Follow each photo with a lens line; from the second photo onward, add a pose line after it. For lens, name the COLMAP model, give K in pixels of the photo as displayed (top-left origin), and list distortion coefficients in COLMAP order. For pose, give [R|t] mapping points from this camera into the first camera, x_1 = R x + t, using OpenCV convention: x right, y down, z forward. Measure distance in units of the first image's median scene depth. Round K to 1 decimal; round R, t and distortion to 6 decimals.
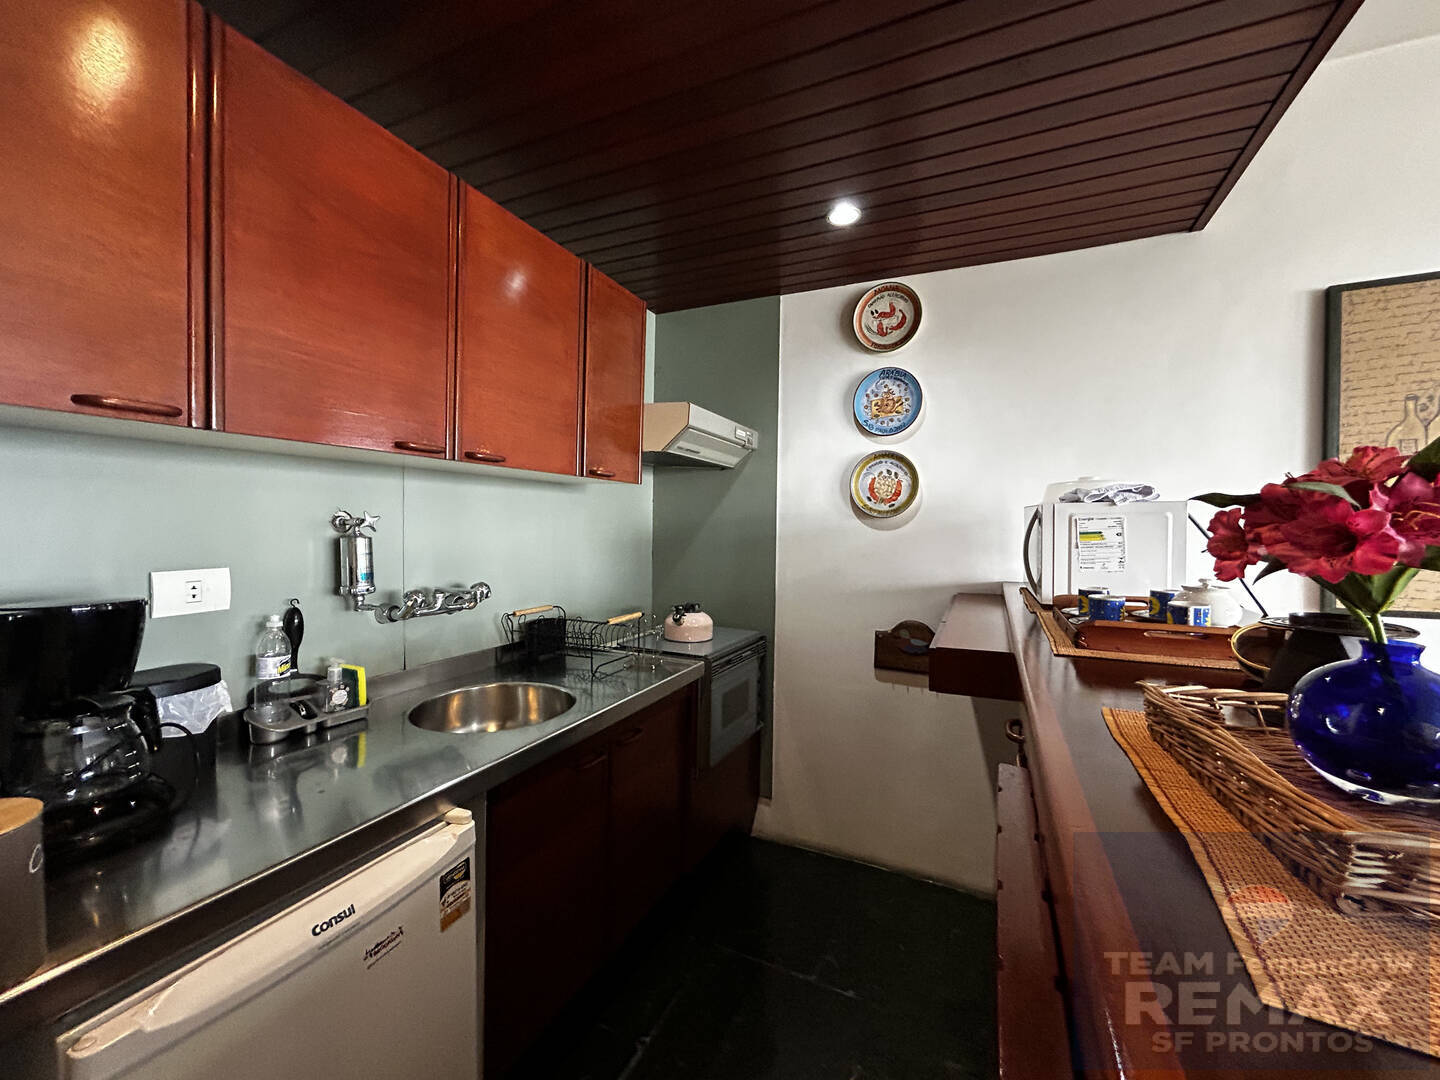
lens RADIAL K [[579.0, 0, 724.6], [0, 579.0, 536.0], [0, 0, 1]] dist [-0.001620, 0.000619]
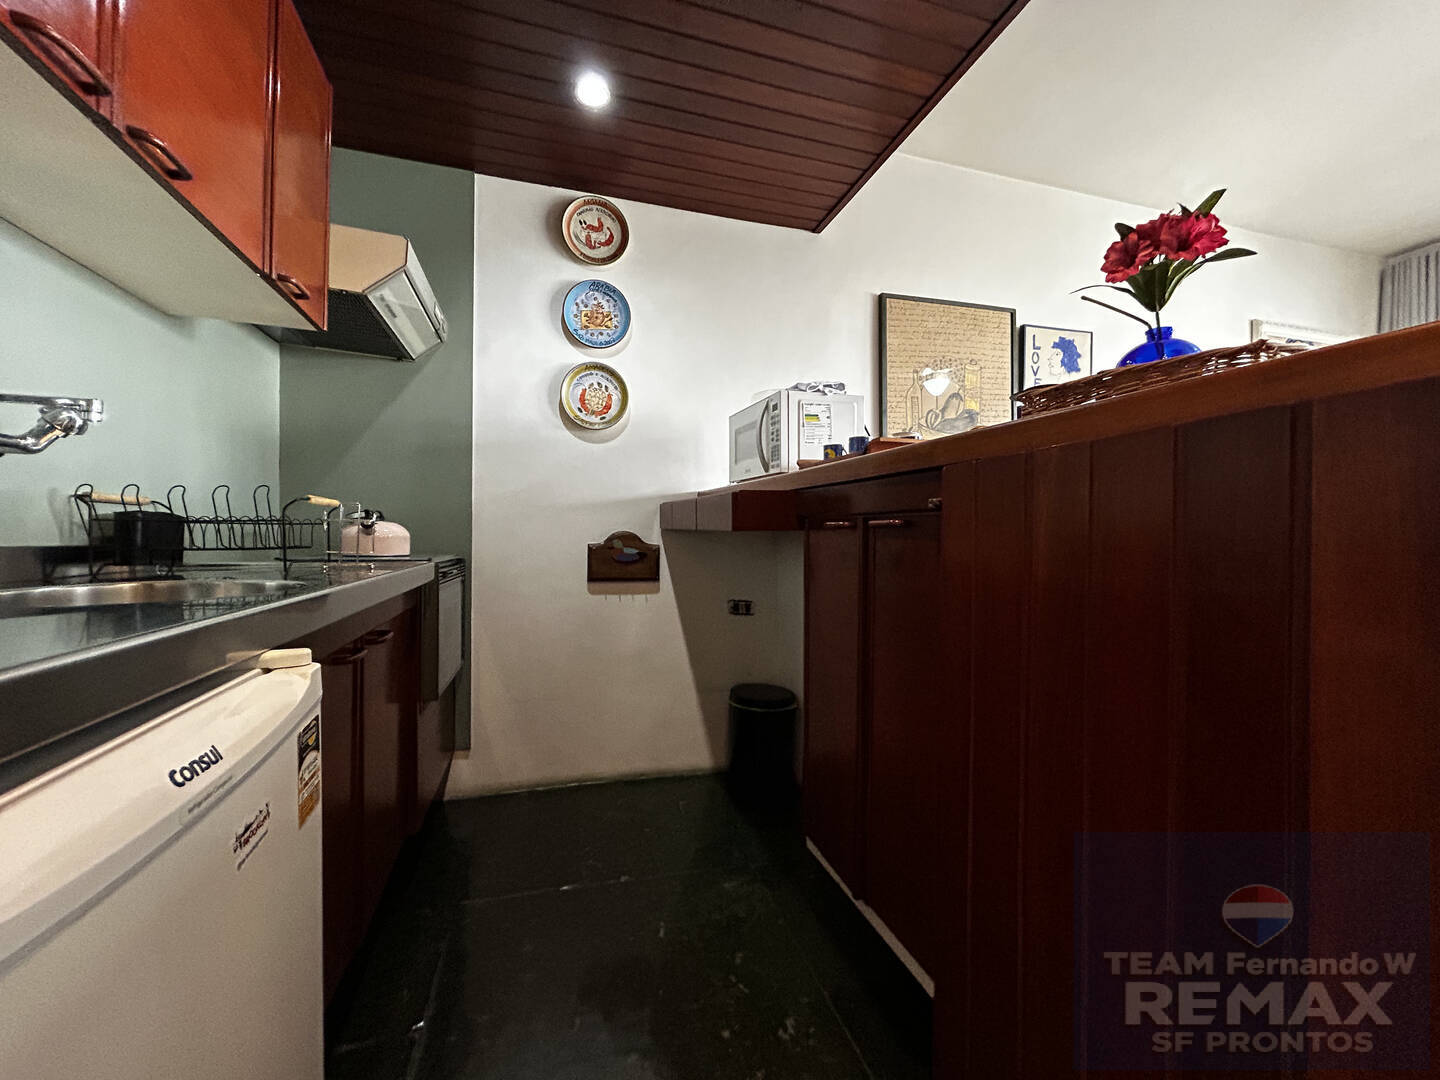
lens RADIAL K [[579.0, 0, 723.5], [0, 579.0, 535.8], [0, 0, 1]] dist [-0.001620, 0.000619]
pose [[0.746667, -0.012061, 0.665088, -0.230902], [0.021374, 0.999754, -0.005866, 0.164671], [-0.664854, 0.018595, 0.746742, 0.107261]]
